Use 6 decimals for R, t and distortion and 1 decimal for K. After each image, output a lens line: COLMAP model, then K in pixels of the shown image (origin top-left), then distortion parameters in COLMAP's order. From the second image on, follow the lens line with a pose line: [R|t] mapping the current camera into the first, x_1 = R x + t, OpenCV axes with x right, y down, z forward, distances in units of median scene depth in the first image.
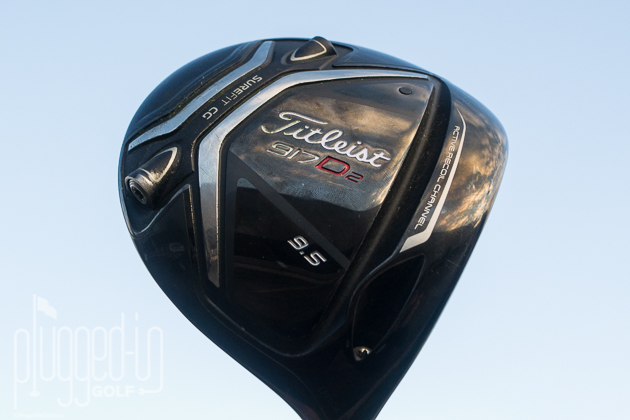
lens RADIAL K [[996.0, 0, 315.0], [0, 996.0, 210.0], [0, 0, 1]] dist [0.316831, -0.060716]
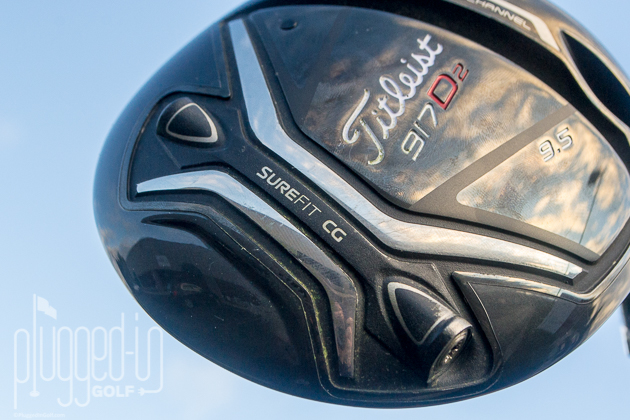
lens RADIAL K [[996.0, 0, 315.0], [0, 996.0, 210.0], [0, 0, 1]] dist [0.316831, -0.060716]
pose [[0.028033, -0.802324, 0.596230, -0.496165], [0.769557, 0.397994, 0.499383, -0.449599], [-0.637963, 0.444834, 0.628591, 0.613333]]
